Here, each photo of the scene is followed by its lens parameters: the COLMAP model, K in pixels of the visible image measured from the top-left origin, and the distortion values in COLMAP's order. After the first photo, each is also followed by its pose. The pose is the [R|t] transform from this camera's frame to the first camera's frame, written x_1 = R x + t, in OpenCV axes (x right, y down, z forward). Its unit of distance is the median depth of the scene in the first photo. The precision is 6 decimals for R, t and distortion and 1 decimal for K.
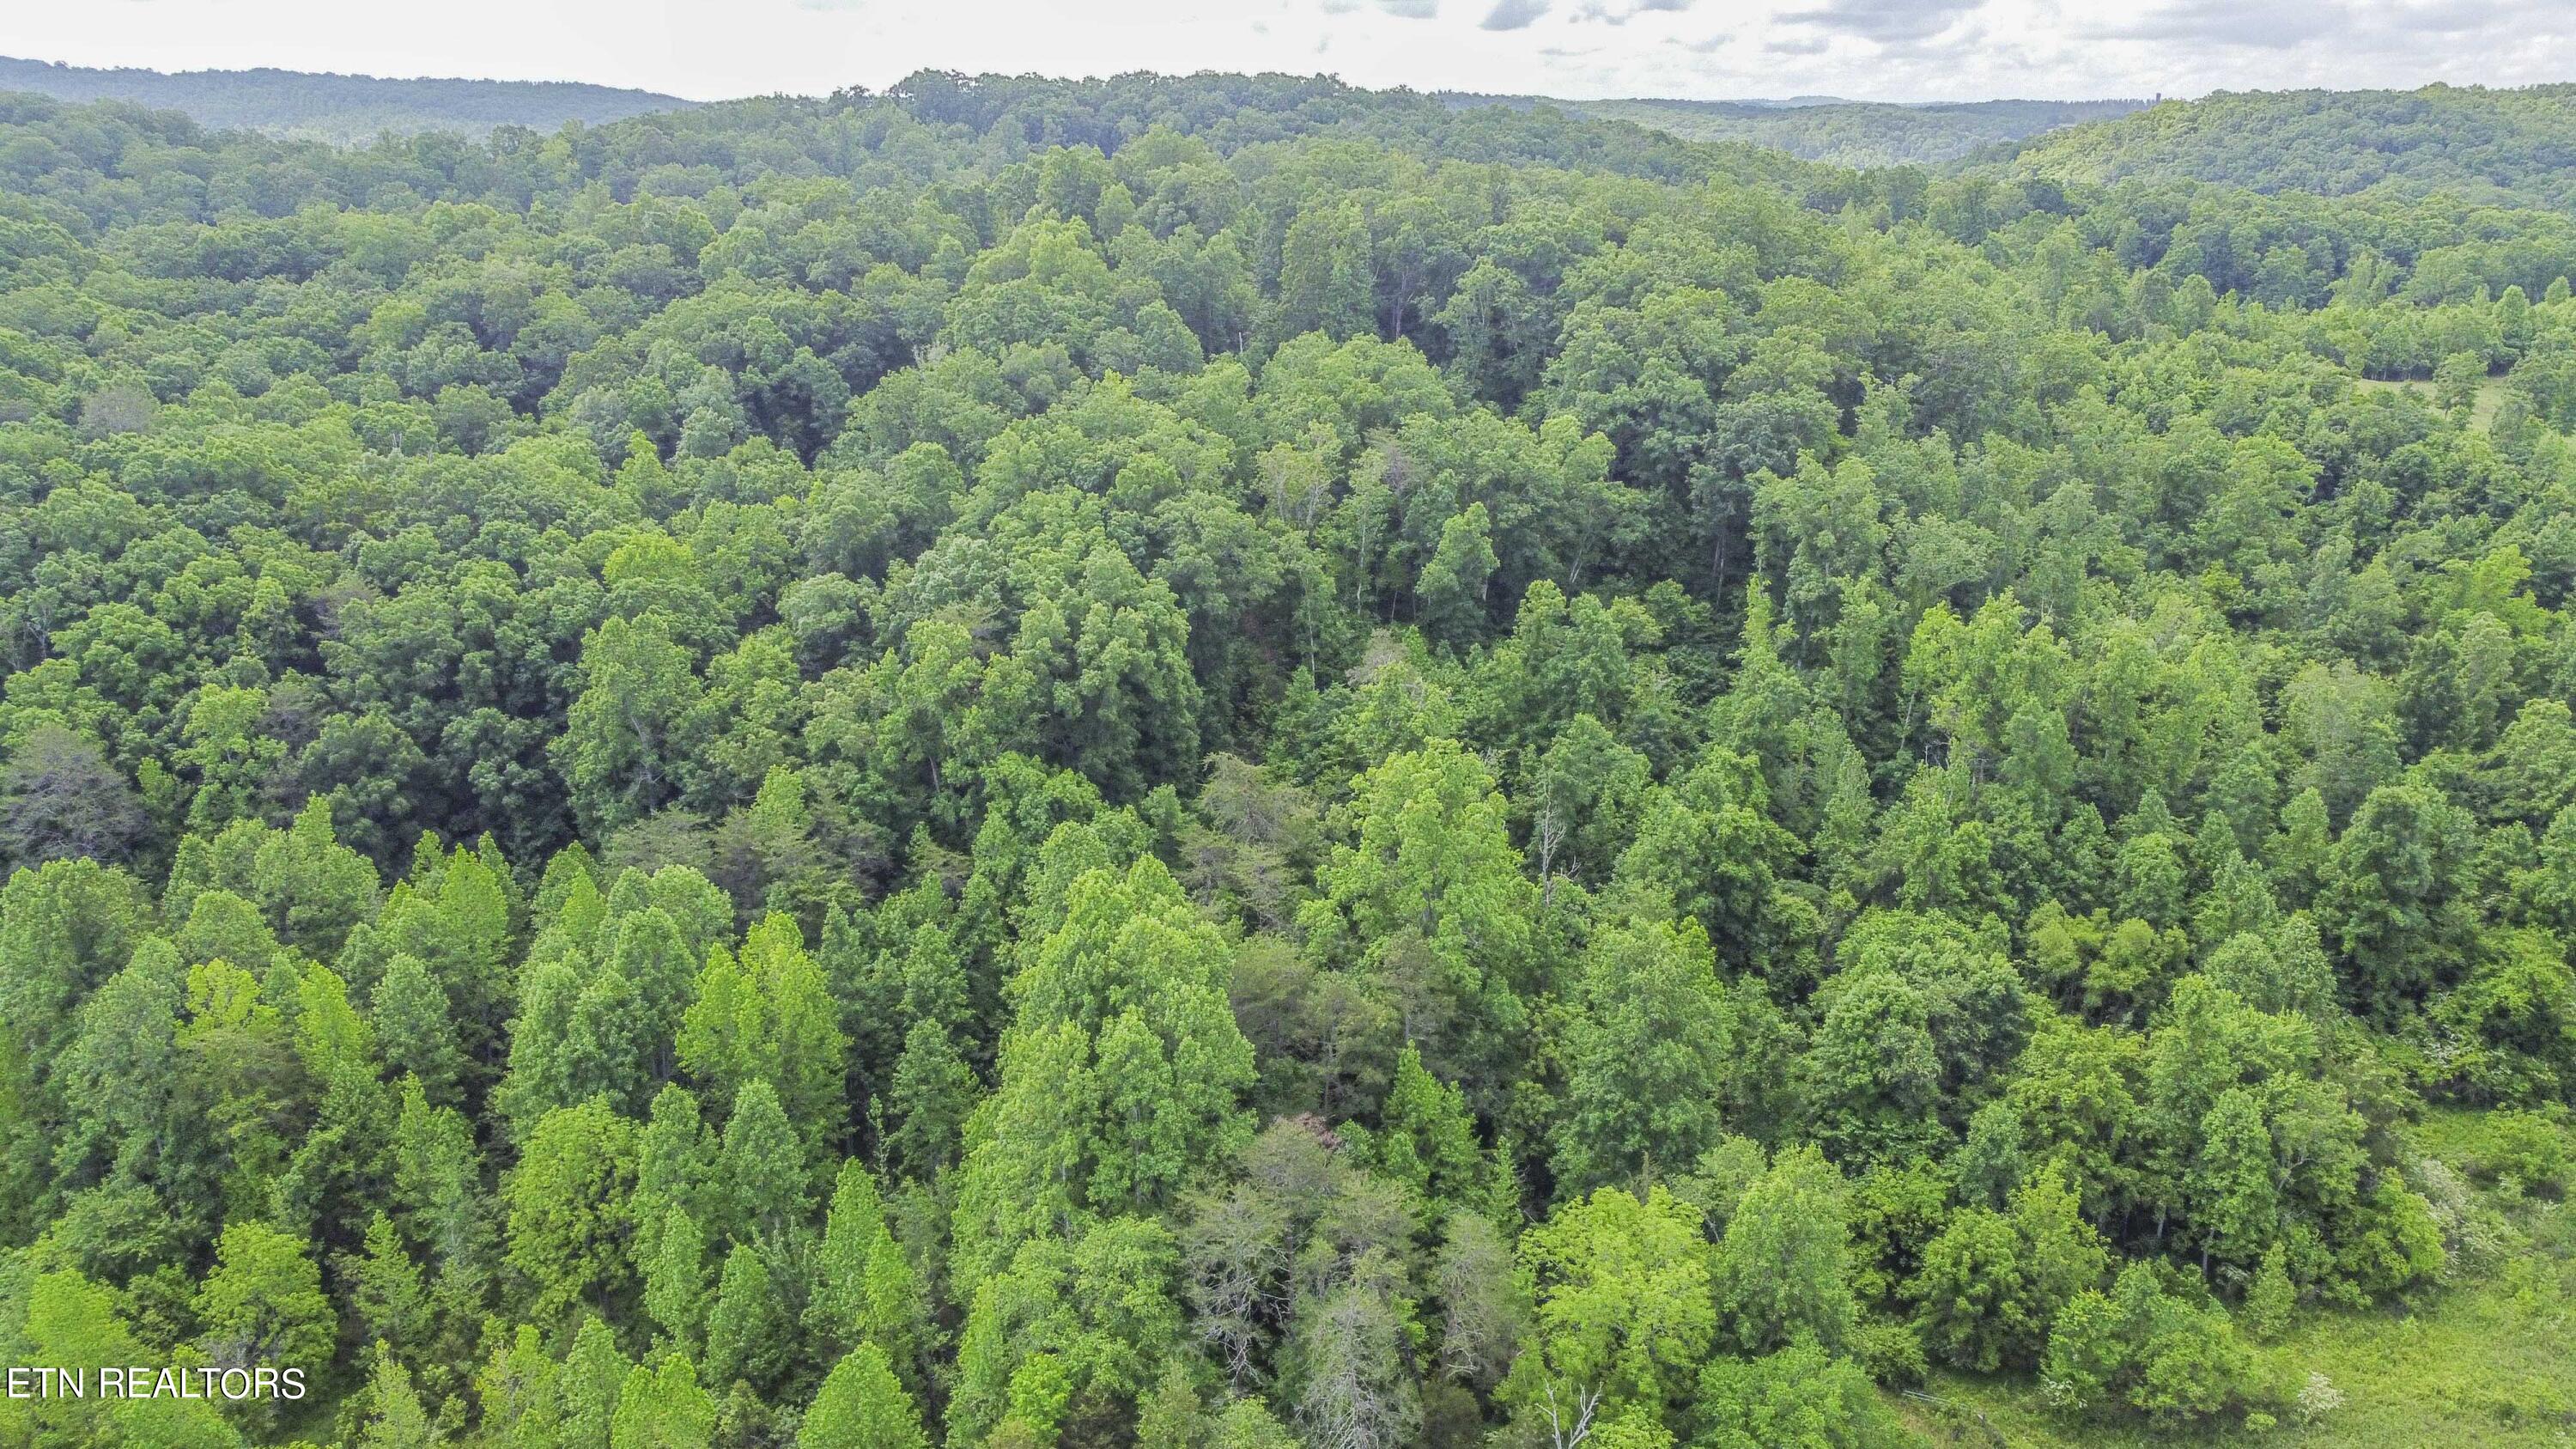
lens RADIAL K [[1949.3, 0, 1276.3], [0, 1949.3, 724.8], [0, 0, 1]] dist [0.008263, -0.011145]
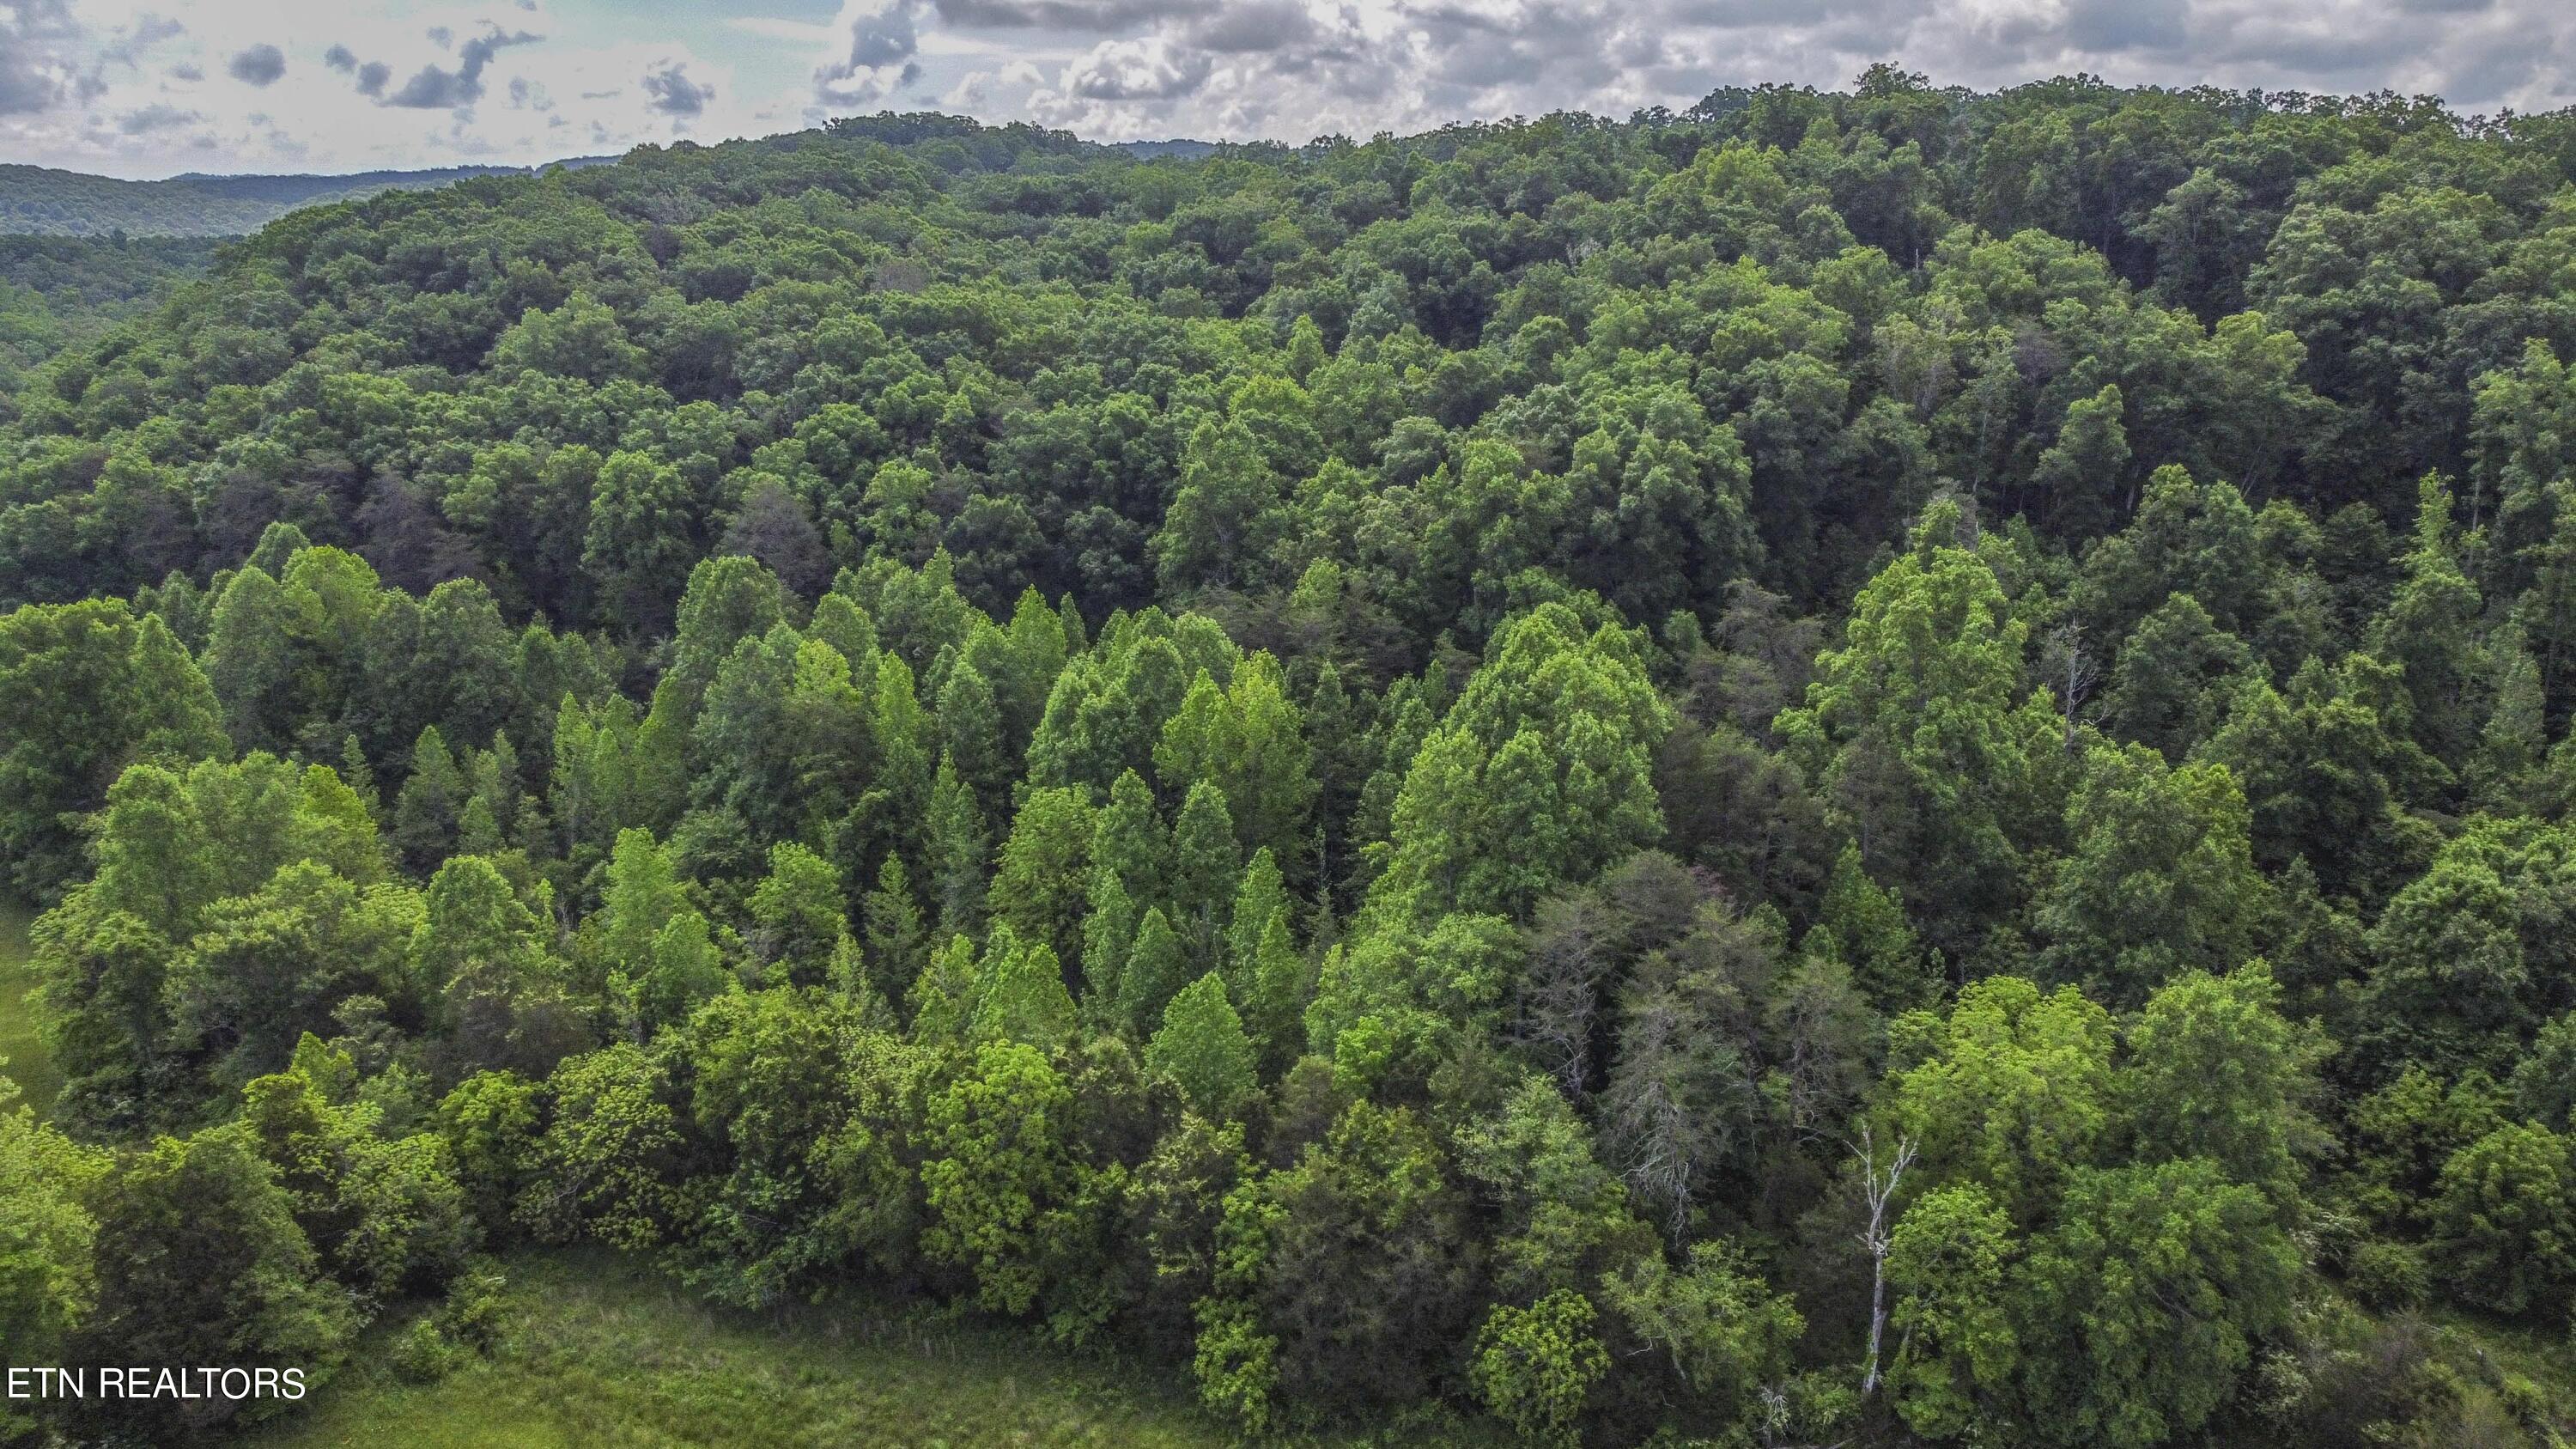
lens RADIAL K [[1949.3, 0, 1275.8], [0, 1949.3, 726.1], [0, 0, 1]] dist [0.008263, -0.011145]
pose [[0.914674, 0.111541, -0.388496, 0.132898], [-0.126181, 0.991931, -0.012288, 0.118550], [0.383991, 0.060260, 0.921368, 0.020578]]
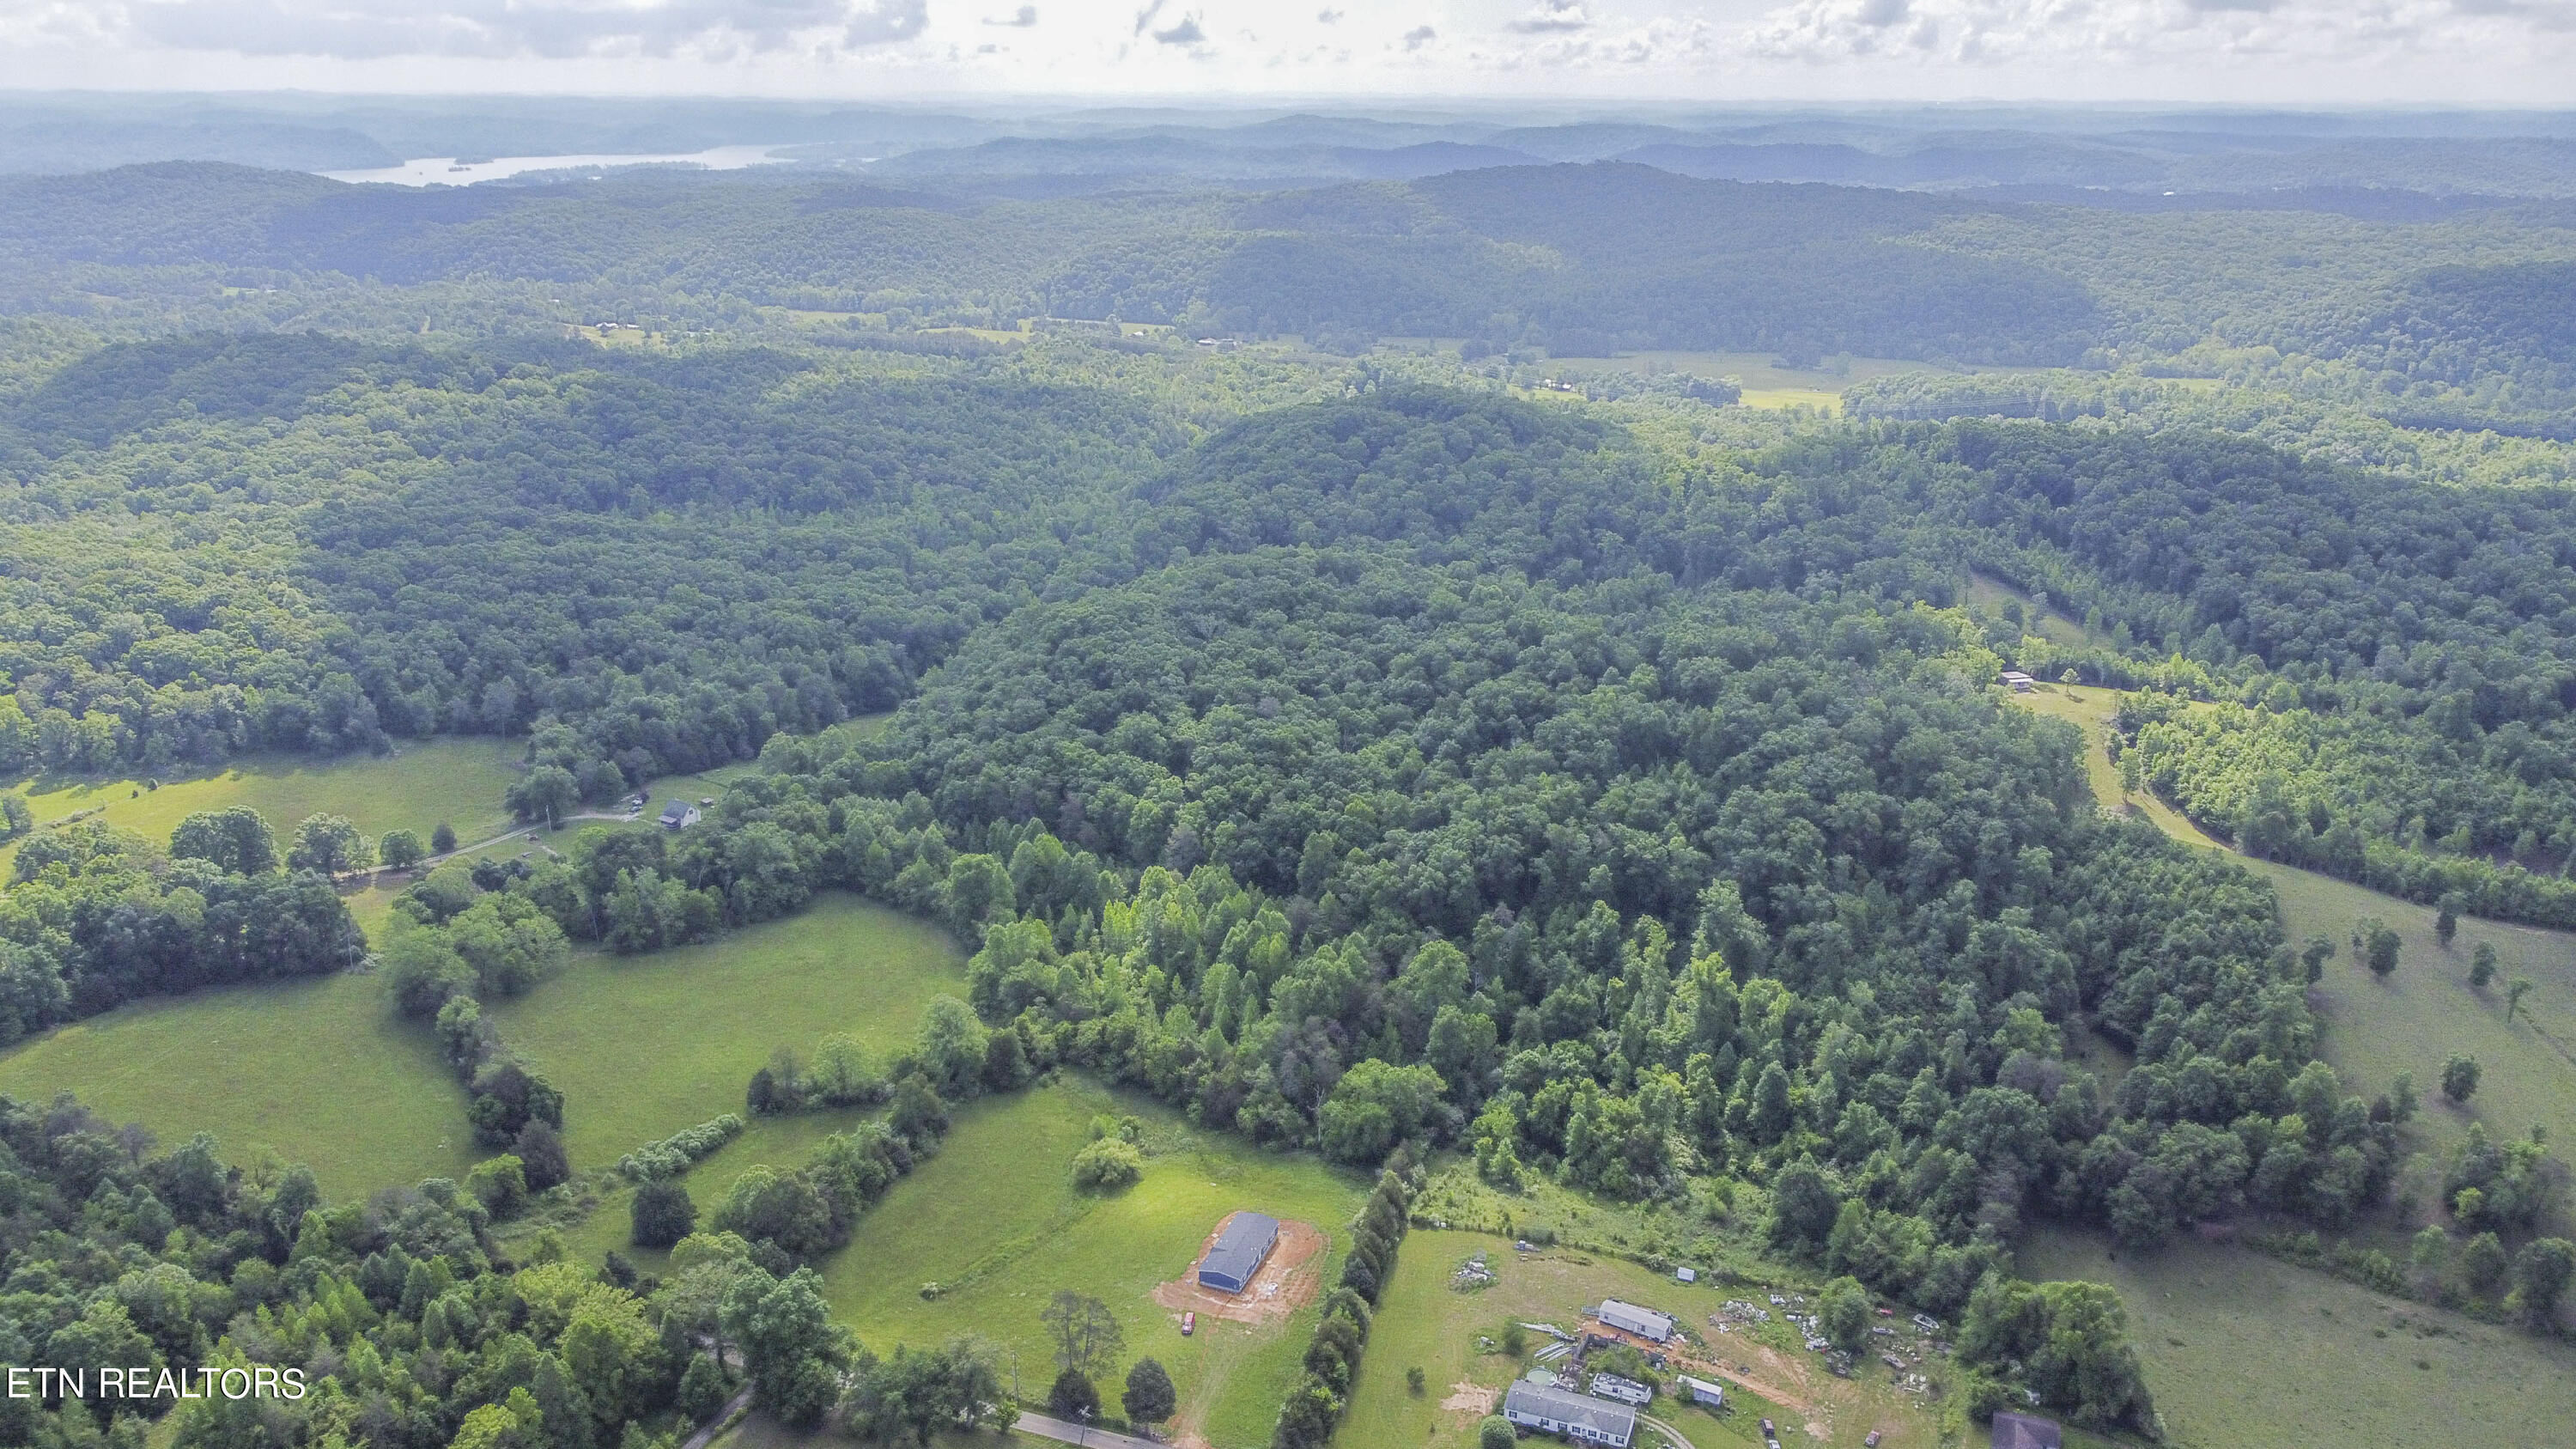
lens RADIAL K [[1949.3, 0, 1278.8], [0, 1949.3, 724.4], [0, 0, 1]] dist [0.008263, -0.011145]
pose [[0.714260, 0.224662, -0.662842, 1.691205], [-0.217766, 0.971407, 0.094588, -0.511361], [0.665139, 0.076784, 0.742761, -1.437201]]
